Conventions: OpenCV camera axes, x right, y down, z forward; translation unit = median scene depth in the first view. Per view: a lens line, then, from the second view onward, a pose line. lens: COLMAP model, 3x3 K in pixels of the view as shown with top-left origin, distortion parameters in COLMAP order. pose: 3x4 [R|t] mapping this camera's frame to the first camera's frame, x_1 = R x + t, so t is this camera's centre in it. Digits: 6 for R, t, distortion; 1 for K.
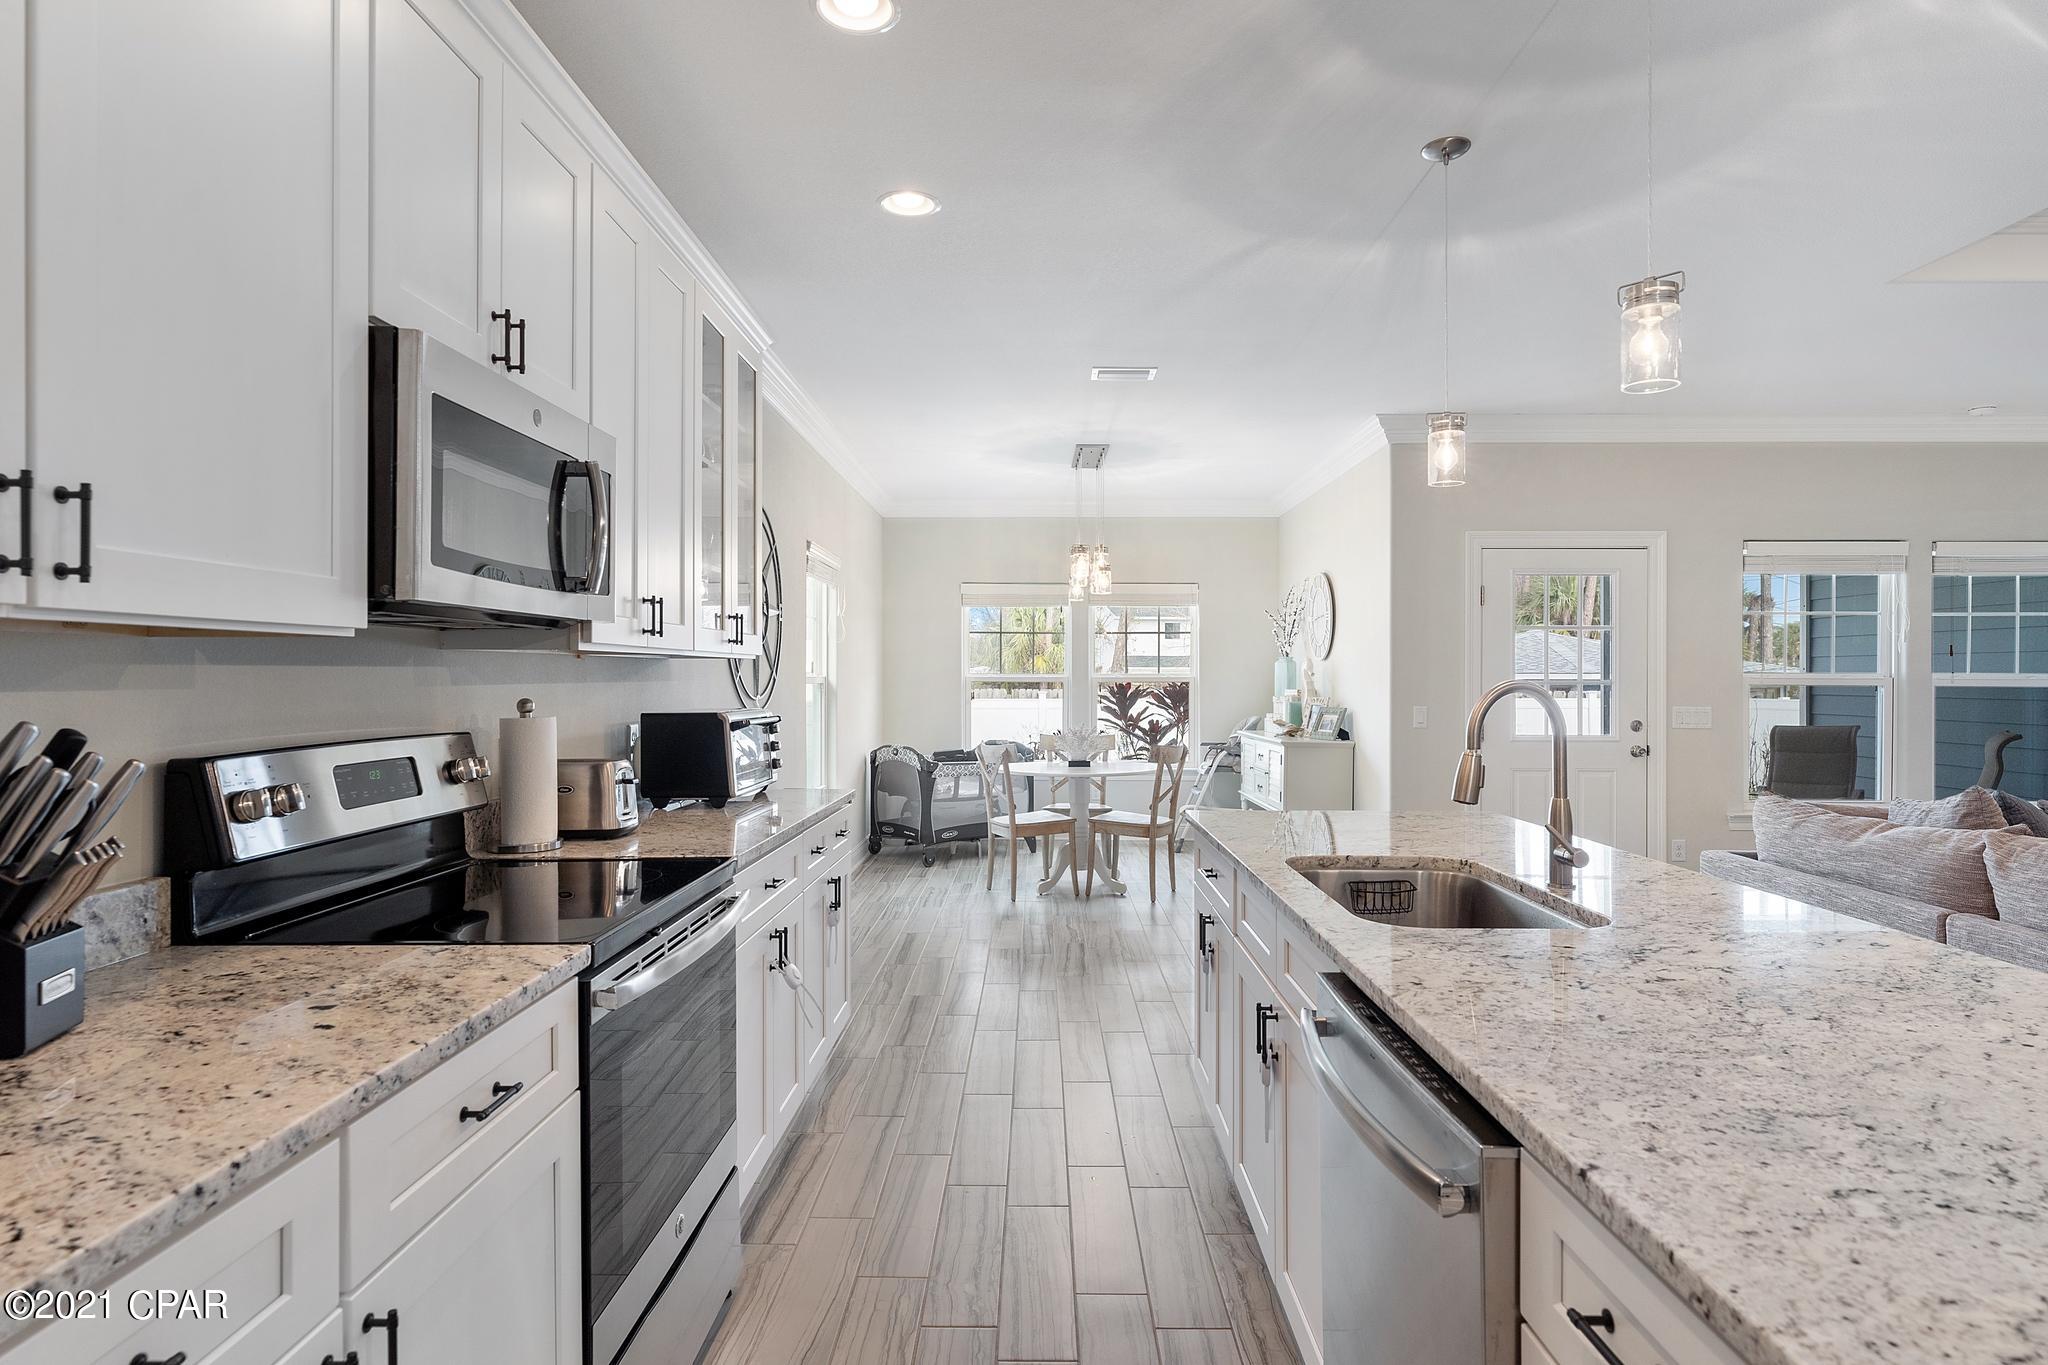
lens RADIAL K [[1082.8, 0, 1026.6], [0, 1082.8, 671.1], [0, 0, 1]] dist [-0.003564, -0.000326]
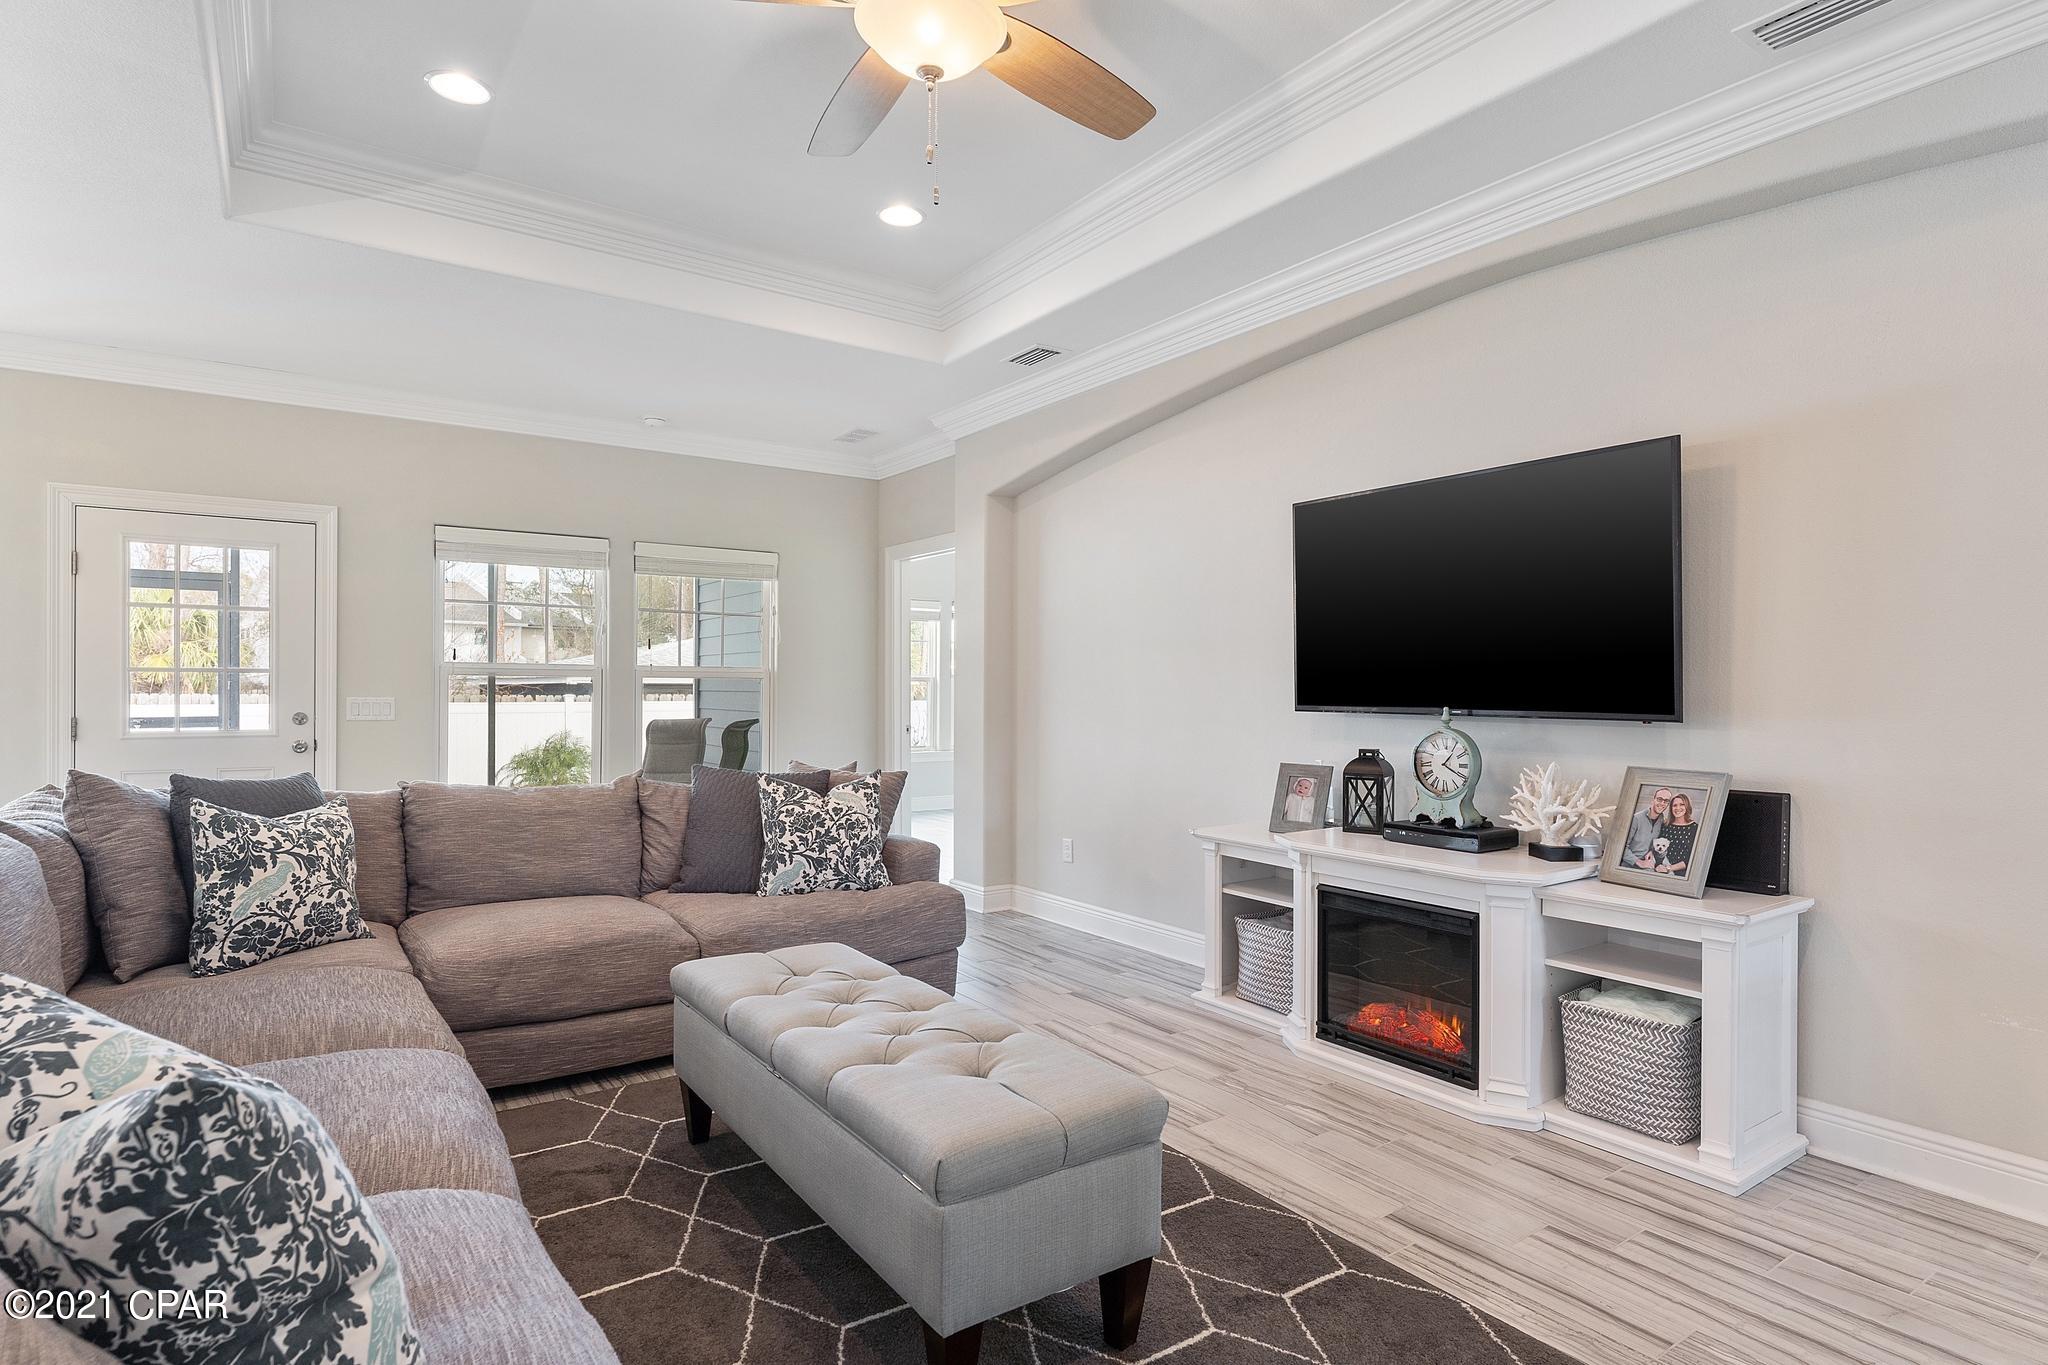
lens RADIAL K [[1072.1, 0, 1024.4], [0, 1072.1, 685.0], [0, 0, 1]] dist [0.002195, -0.000200]
pose [[0.818414, 0.001920, 0.574625, 0.522702], [-0.004483, 0.999985, 0.003044, 0.016271], [-0.574611, -0.005067, 0.818411, -0.082004]]
